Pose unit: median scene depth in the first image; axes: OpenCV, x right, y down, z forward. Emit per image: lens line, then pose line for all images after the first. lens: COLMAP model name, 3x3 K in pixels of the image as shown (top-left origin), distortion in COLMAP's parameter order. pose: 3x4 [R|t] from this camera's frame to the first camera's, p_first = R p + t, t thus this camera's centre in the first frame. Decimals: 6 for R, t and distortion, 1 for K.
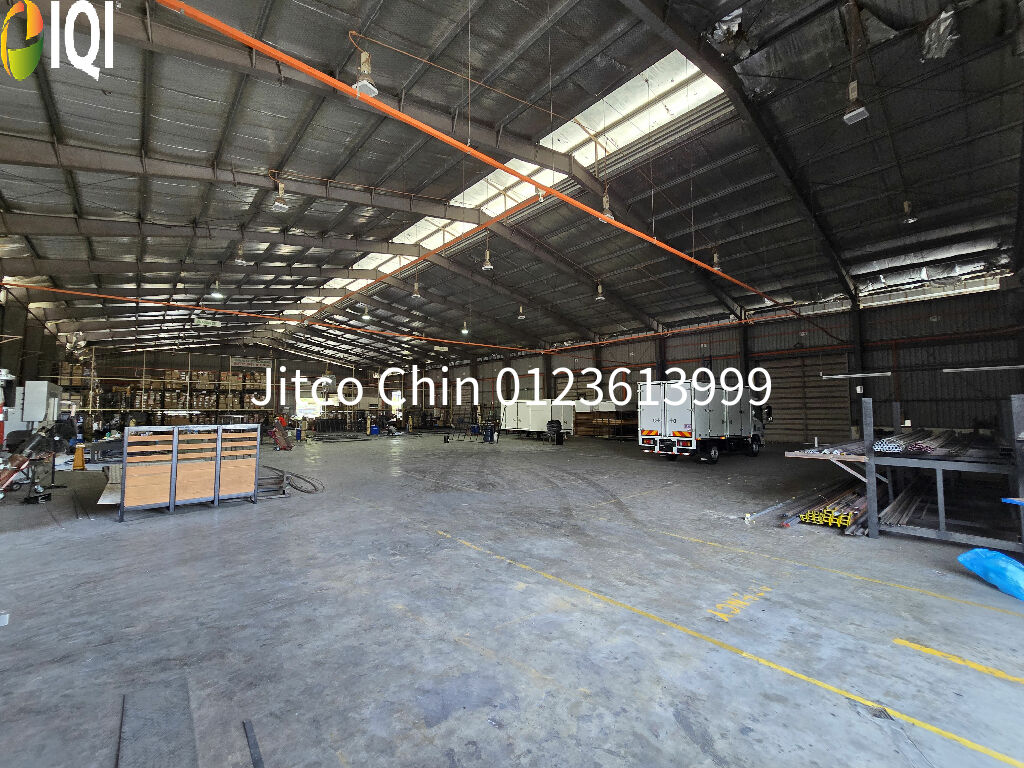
lens RADIAL K [[418.4, 0, 514.1], [0, 418.4, 383.7], [0, 0, 1]] dist [-0.007213, 0.003507]
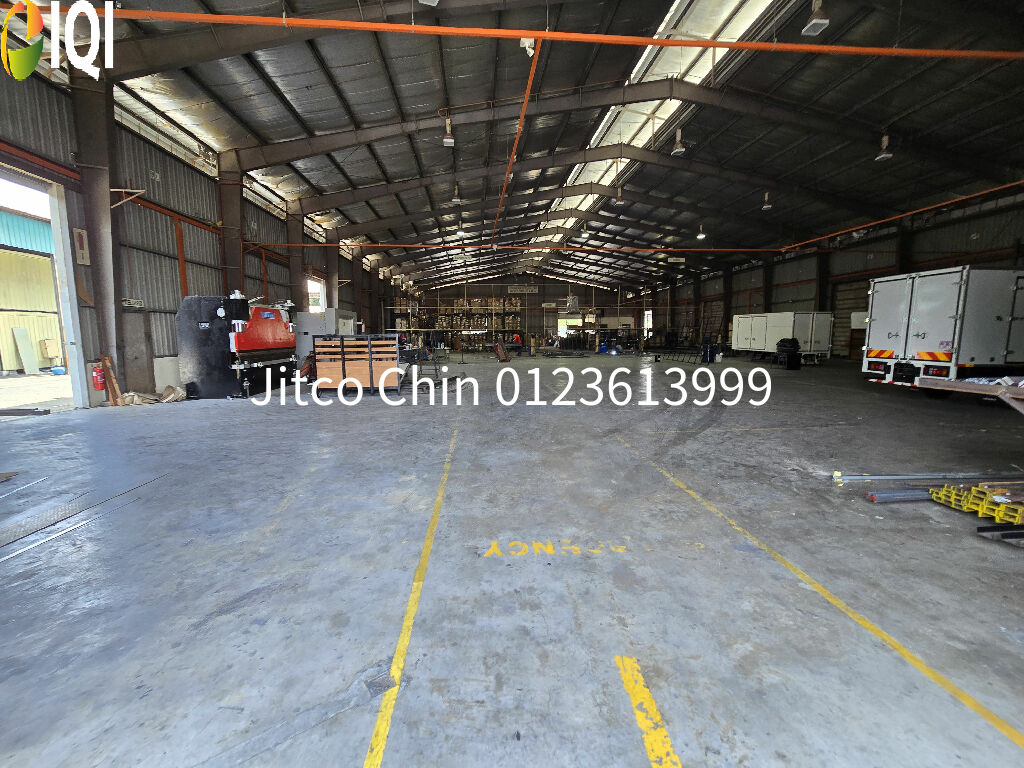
lens RADIAL K [[418.4, 0, 514.1], [0, 418.4, 383.7], [0, 0, 1]] dist [-0.007213, 0.003507]
pose [[0.804595, 0.068673, -0.589840, 0.790322], [0.042373, 0.984119, 0.172378, 0.073970], [0.592311, -0.163688, 0.788907, 0.342352]]
